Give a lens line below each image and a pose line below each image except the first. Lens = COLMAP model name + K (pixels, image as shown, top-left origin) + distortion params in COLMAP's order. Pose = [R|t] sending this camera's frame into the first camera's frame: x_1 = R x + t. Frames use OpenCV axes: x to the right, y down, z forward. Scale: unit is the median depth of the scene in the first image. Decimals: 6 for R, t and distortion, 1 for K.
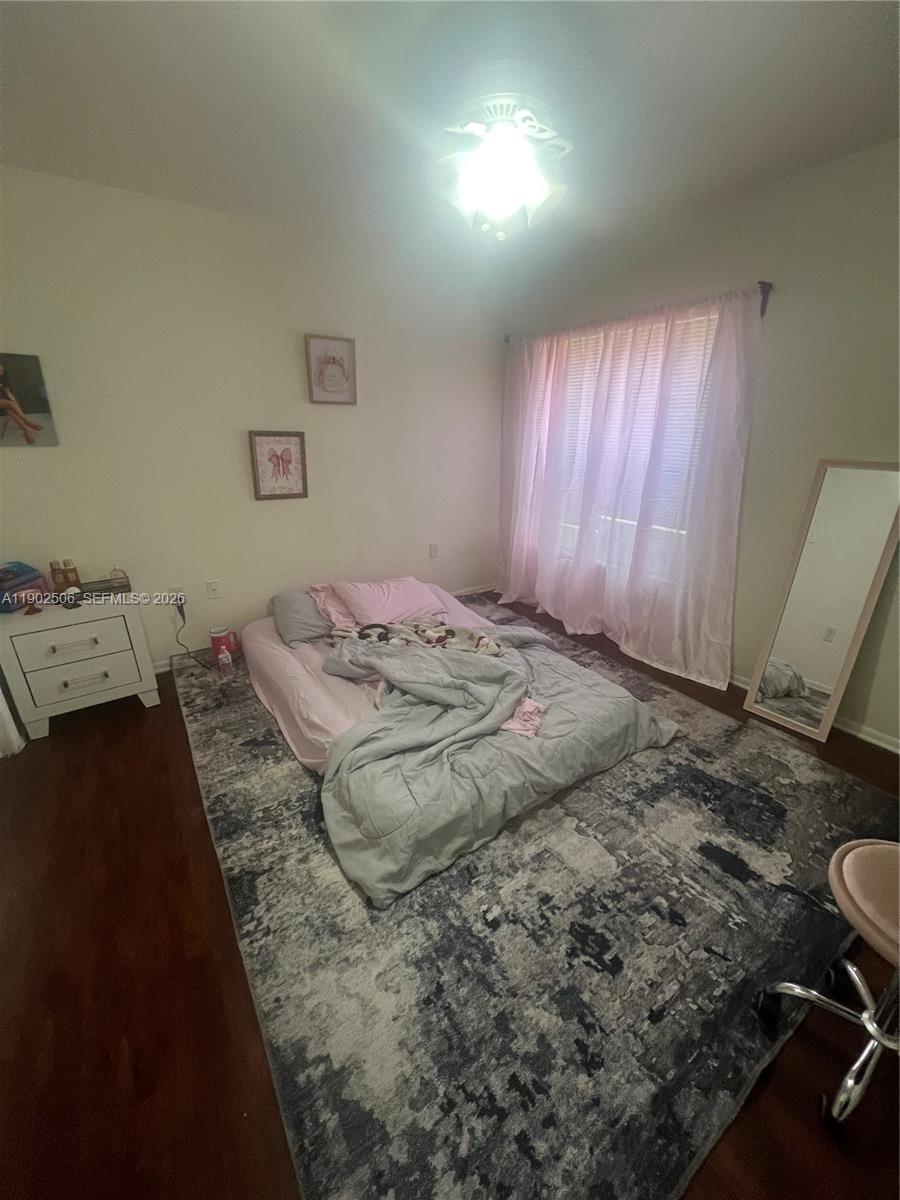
lens RADIAL K [[481.0, 0, 451.2], [0, 481.0, 595.9], [0, 0, 1]] dist [-0.000360, 0.000339]
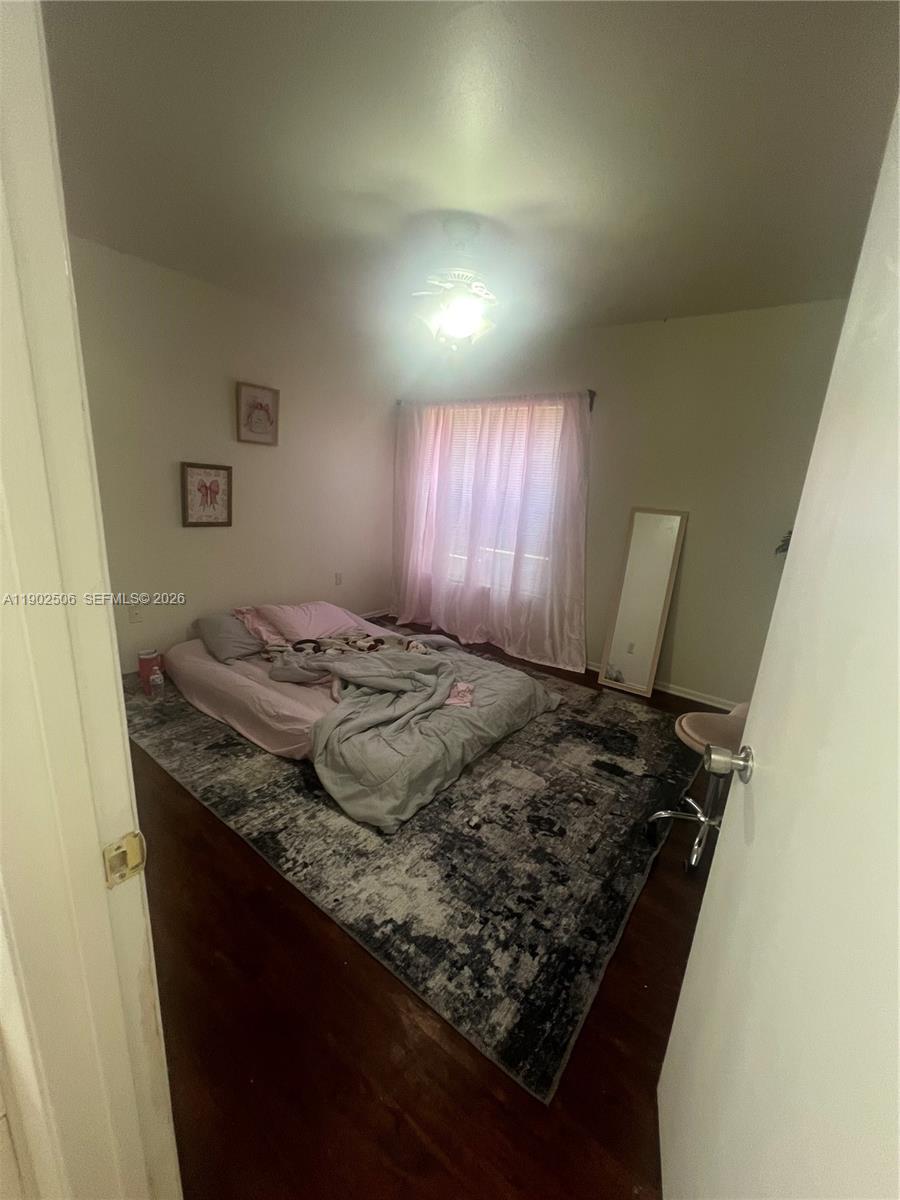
lens RADIAL K [[482.8, 0, 450.9], [0, 482.8, 596.0], [0, 0, 1]] dist [-0.000333, 0.000469]
pose [[0.944748, -0.021327, 0.327102, -0.311887], [0.051909, 0.995023, -0.085052, 0.107789], [-0.323661, 0.097332, 0.941154, -0.248053]]
